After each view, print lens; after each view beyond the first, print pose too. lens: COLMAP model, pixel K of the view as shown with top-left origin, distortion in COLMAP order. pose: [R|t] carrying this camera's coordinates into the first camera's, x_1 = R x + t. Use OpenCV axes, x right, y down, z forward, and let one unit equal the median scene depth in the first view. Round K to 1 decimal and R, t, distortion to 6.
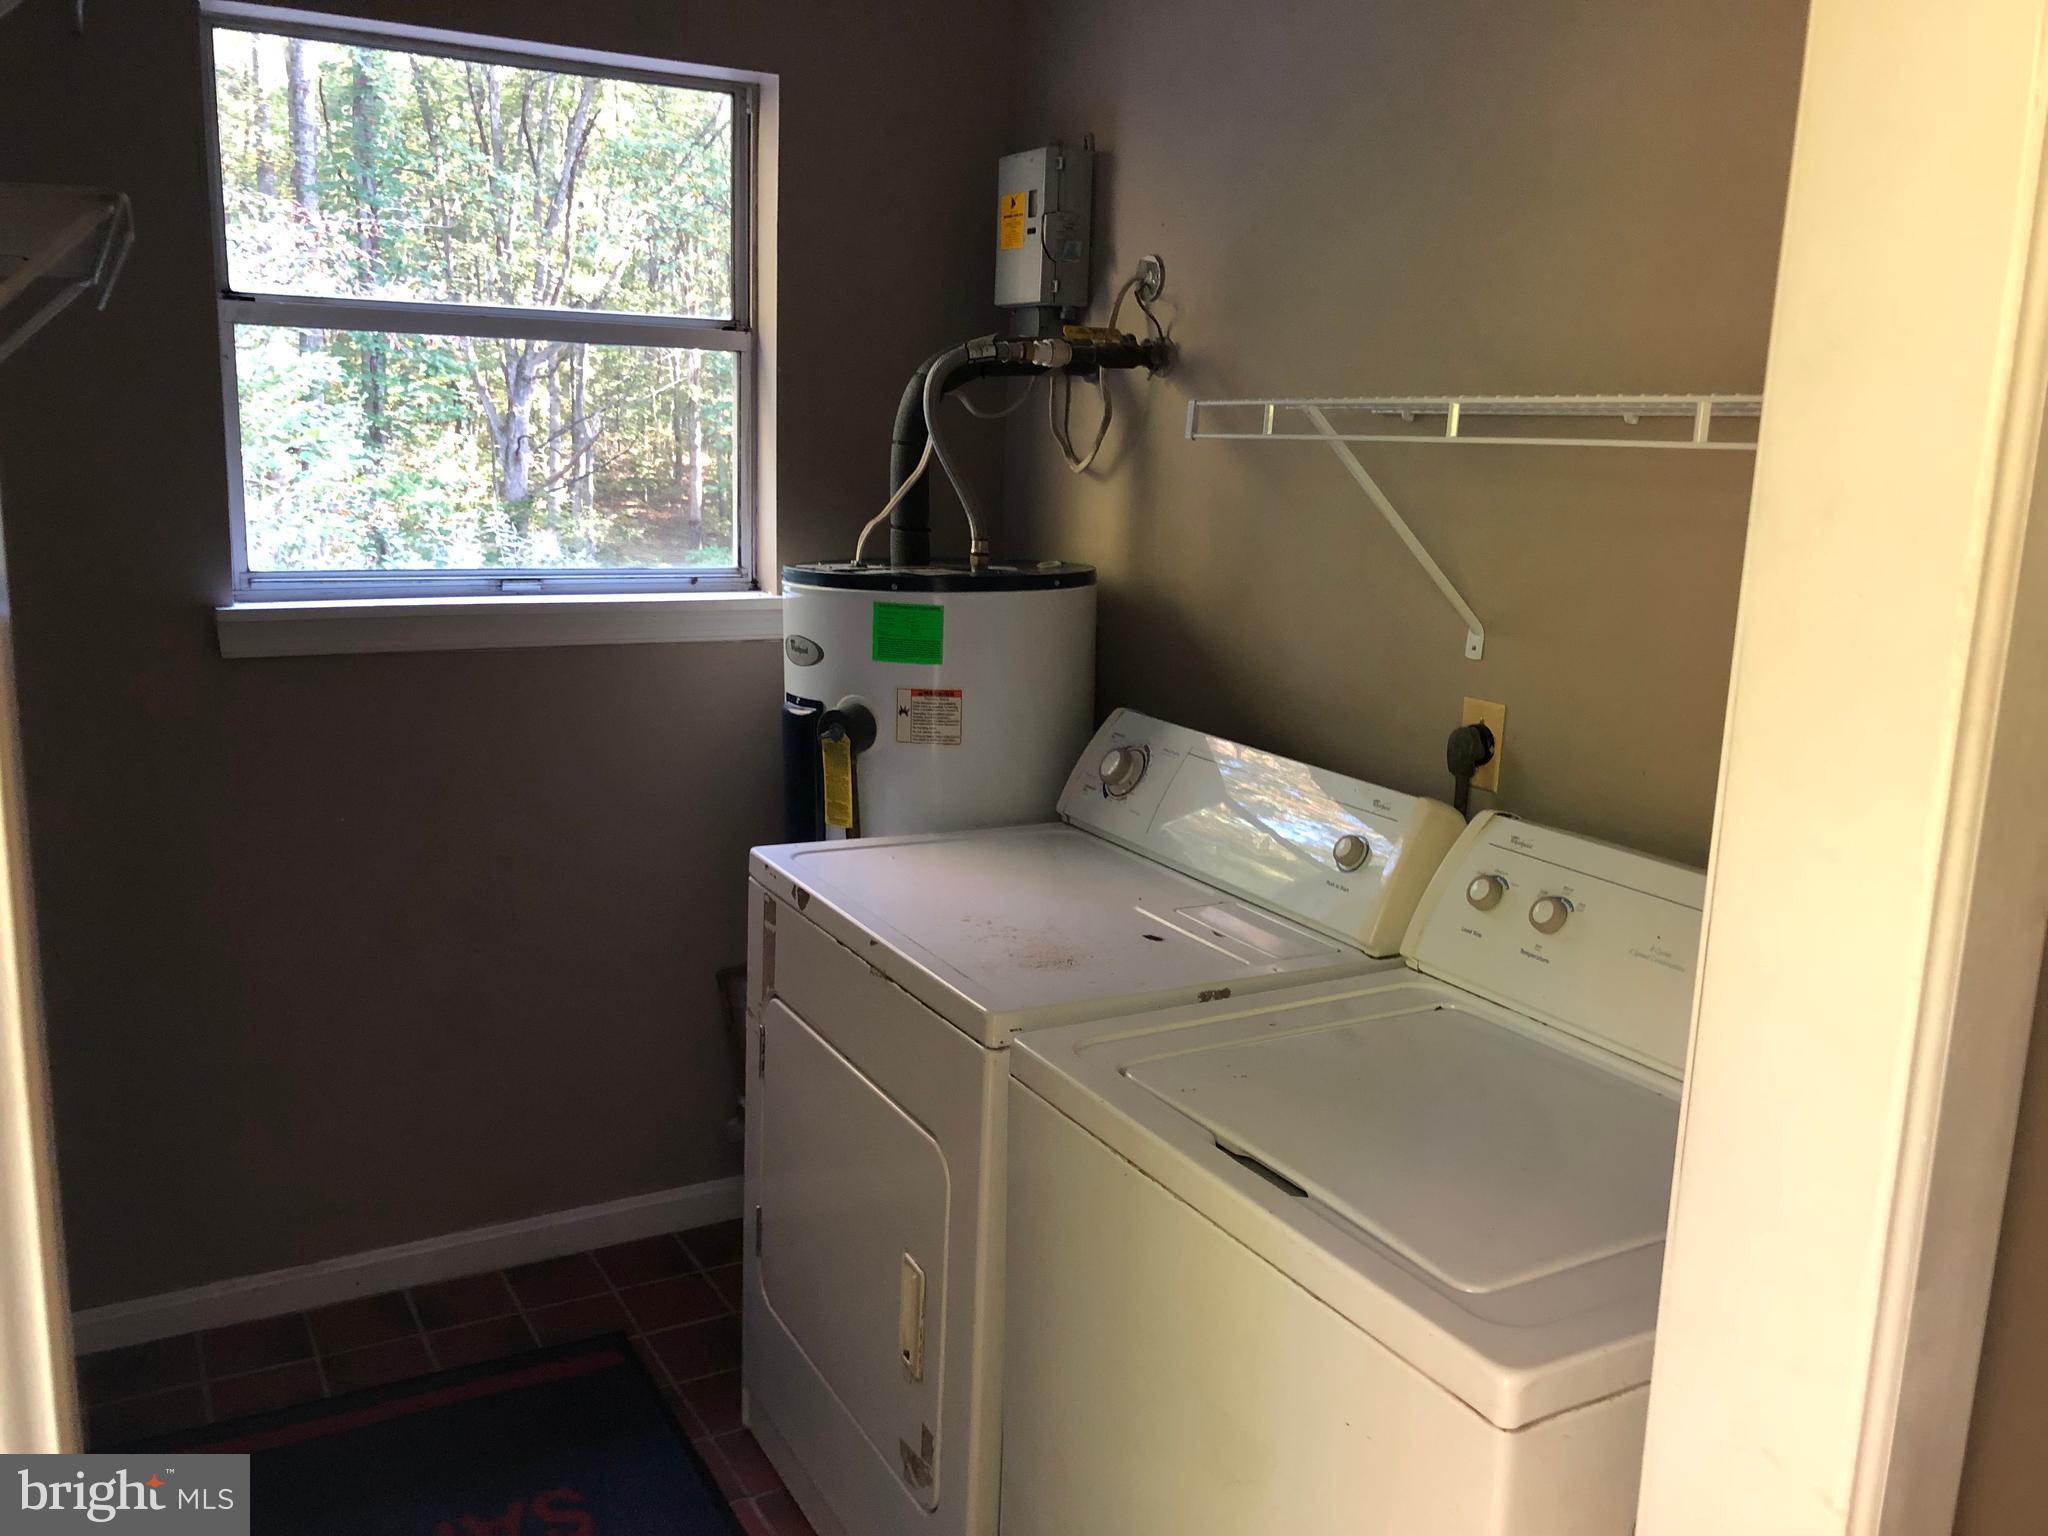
lens RADIAL K [[1685.8, 0, 1014.2], [0, 1685.8, 736.9], [0, 0, 1]] dist [0.013125, 0.001696]
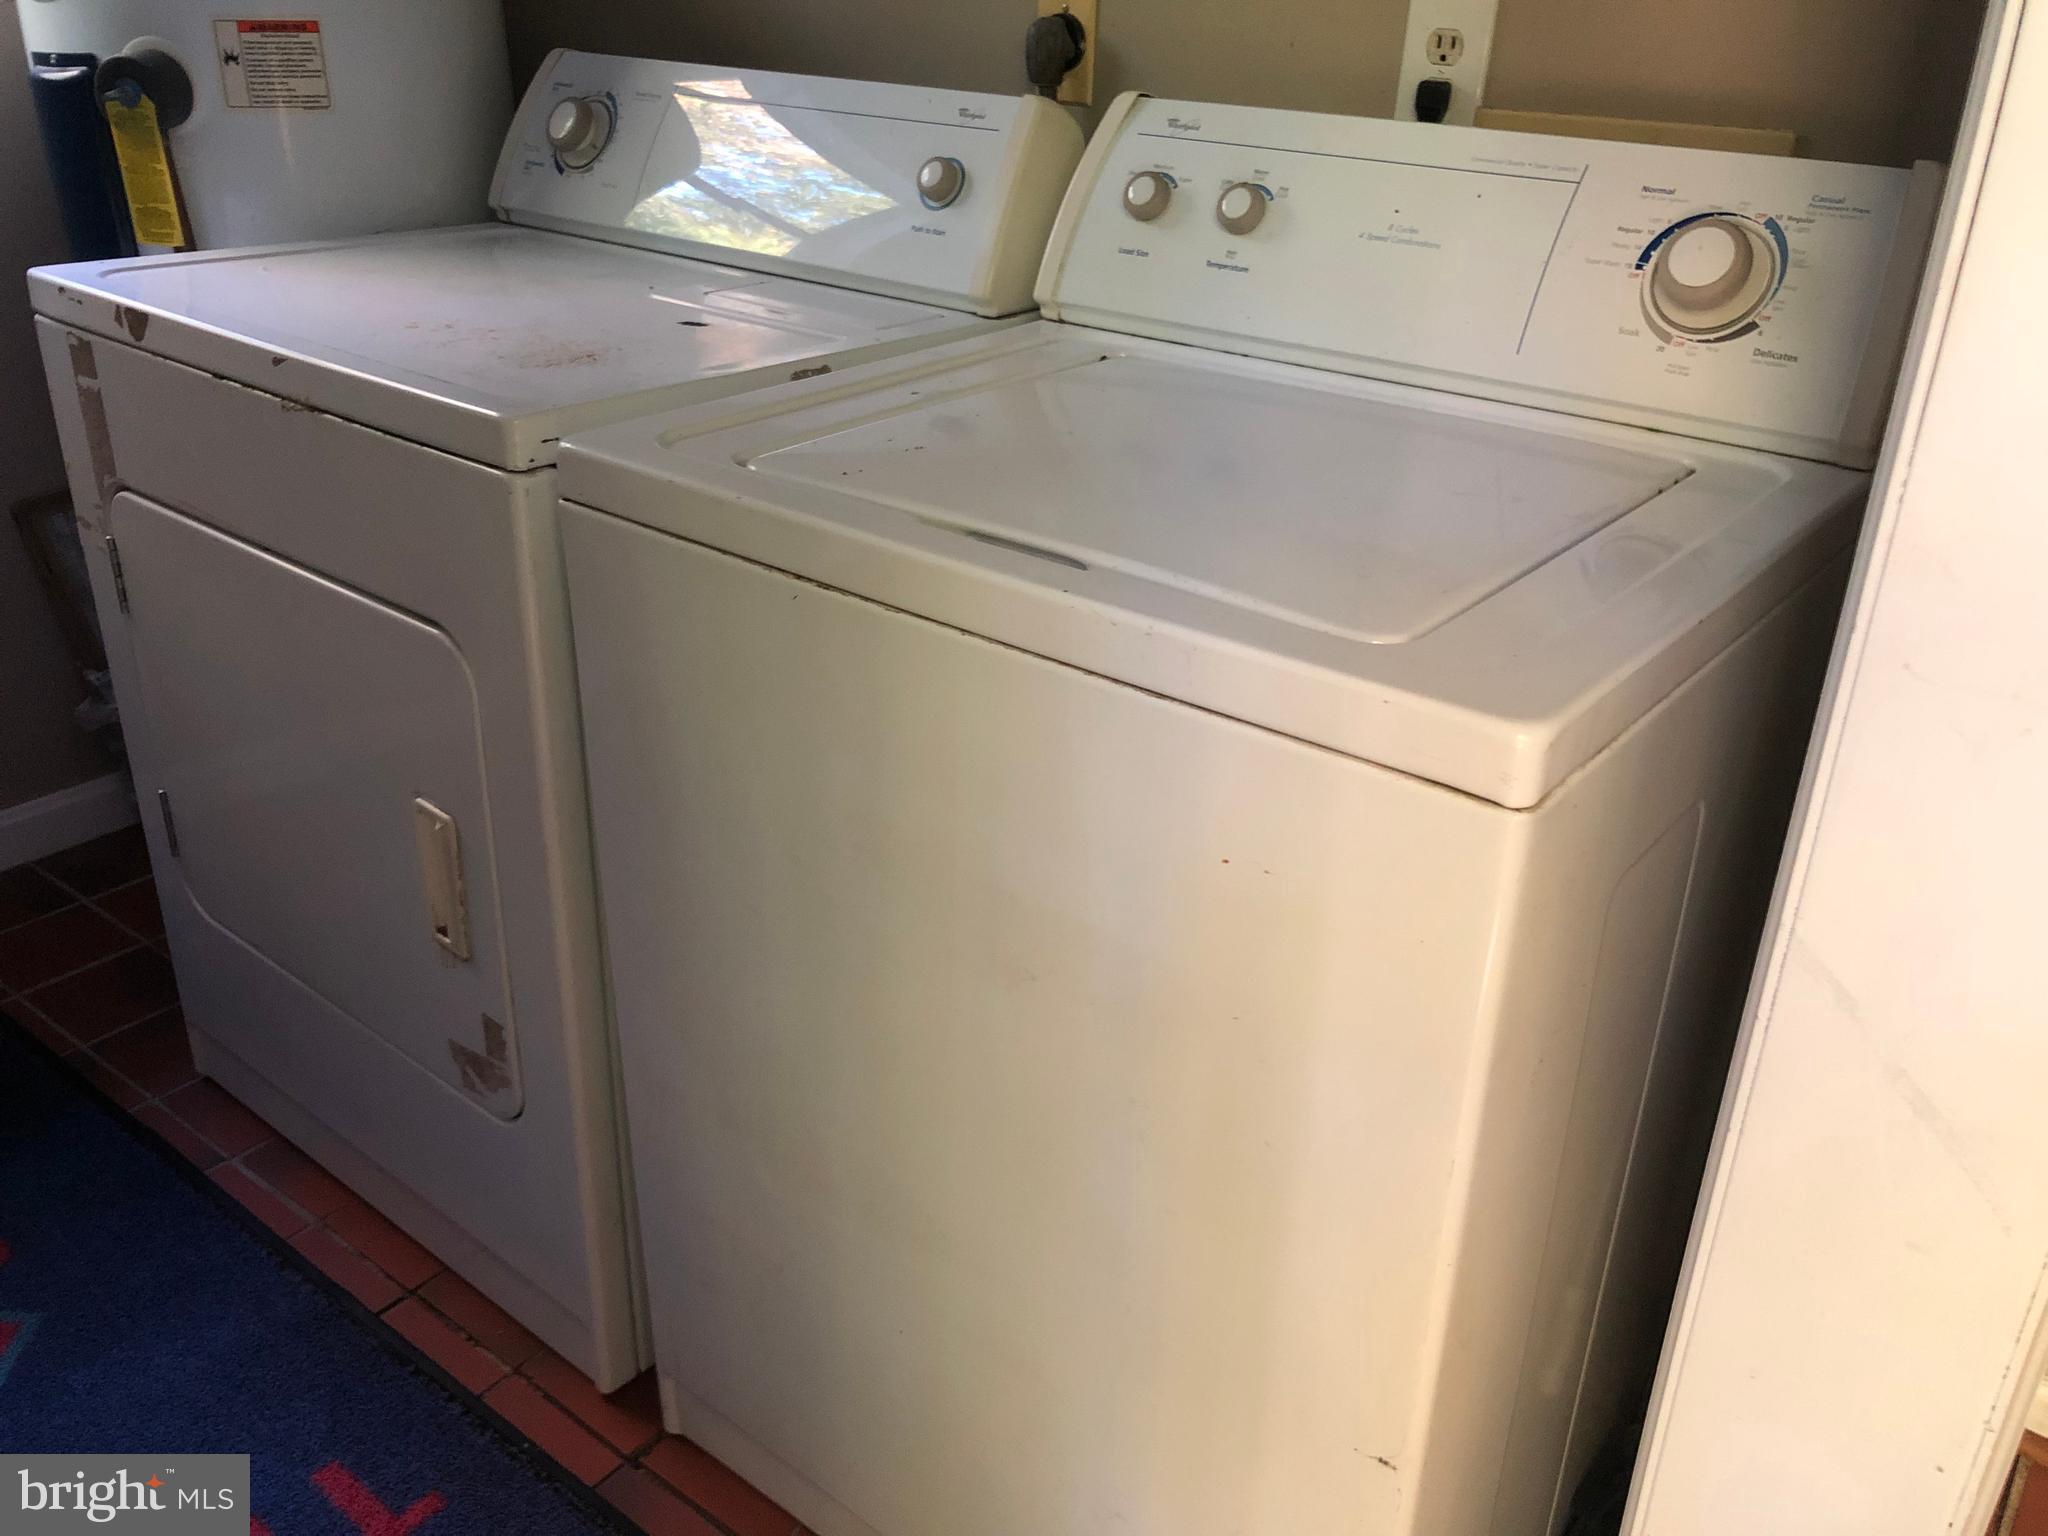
lens RADIAL K [[1685.8, 0, 1014.2], [0, 1685.8, 736.9], [0, 0, 1]] dist [0.013125, 0.001696]
pose [[0.924834, -0.174072, 0.338203, -0.057842], [0.079234, 0.957799, 0.276304, 0.089786], [-0.372027, -0.228738, 0.899597, 0.237500]]
